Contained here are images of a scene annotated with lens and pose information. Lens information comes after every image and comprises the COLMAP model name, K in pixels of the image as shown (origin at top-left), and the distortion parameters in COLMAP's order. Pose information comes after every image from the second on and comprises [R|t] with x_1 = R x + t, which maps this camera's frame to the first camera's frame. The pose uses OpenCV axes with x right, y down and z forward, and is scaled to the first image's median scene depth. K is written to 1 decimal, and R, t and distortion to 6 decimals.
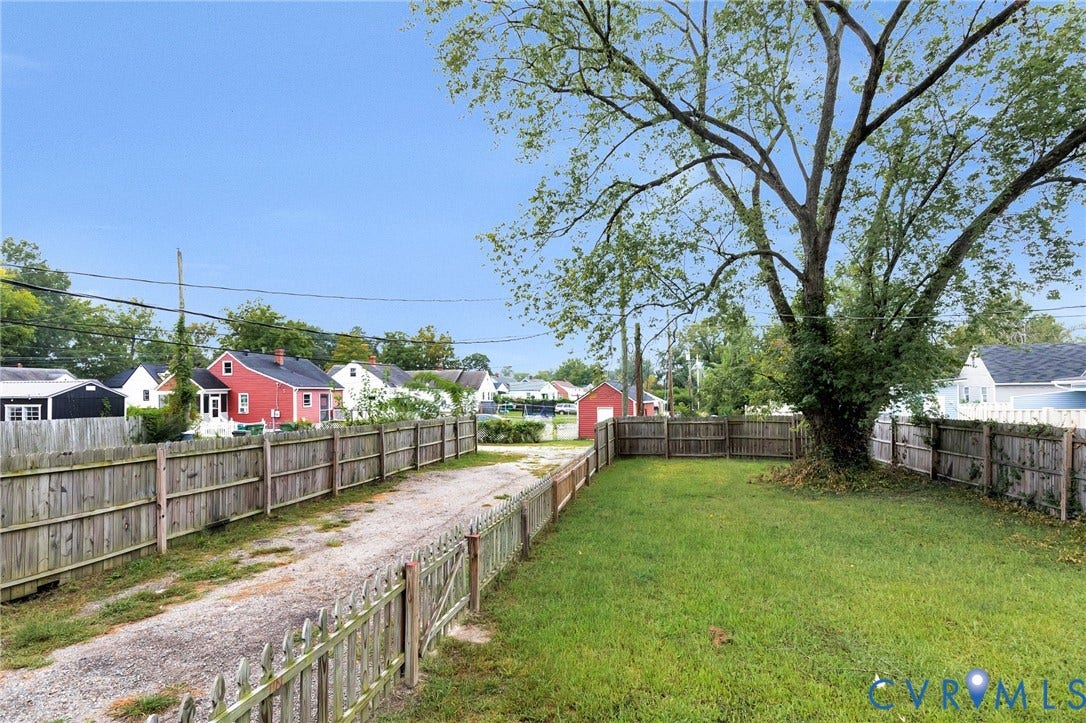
lens RADIAL K [[597.9, 0, 504.0], [0, 597.9, 395.3], [0, 0, 1]] dist [0.013075, 0.001065]
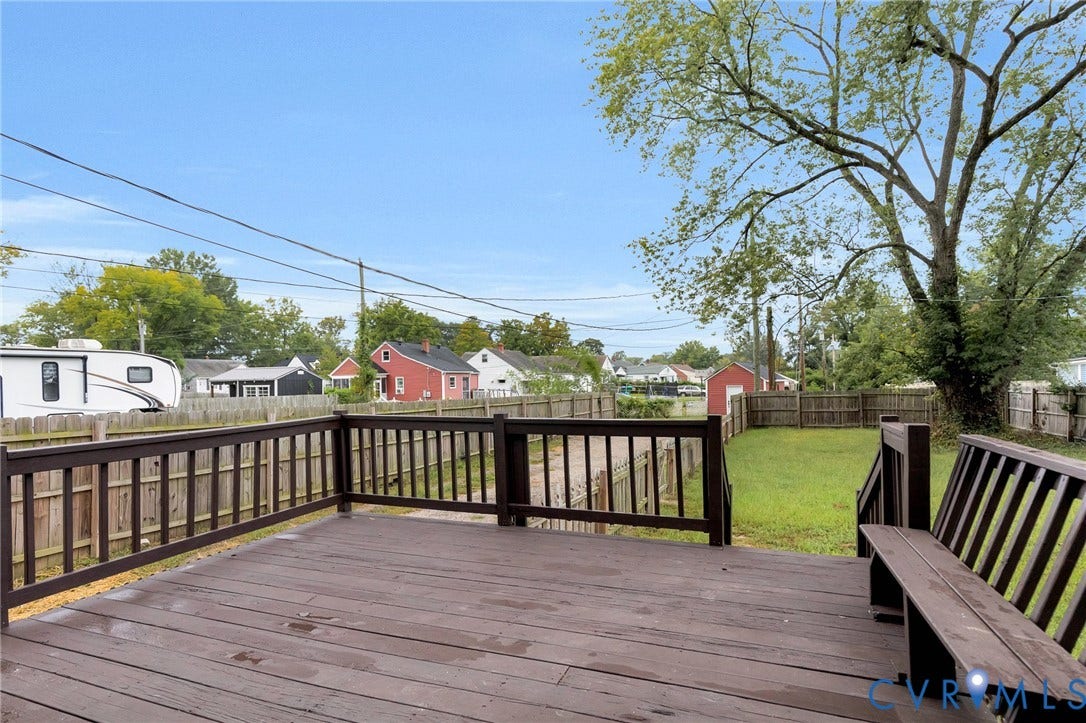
lens RADIAL K [[574.1, 0, 477.8], [0, 574.1, 382.0], [0, 0, 1]] dist [0.015705, -0.000831]
pose [[0.971255, -0.005265, -0.237981, -0.071520], [0.006123, 0.999977, 0.002868, 0.017875], [0.237961, -0.004243, 0.971265, -0.248324]]
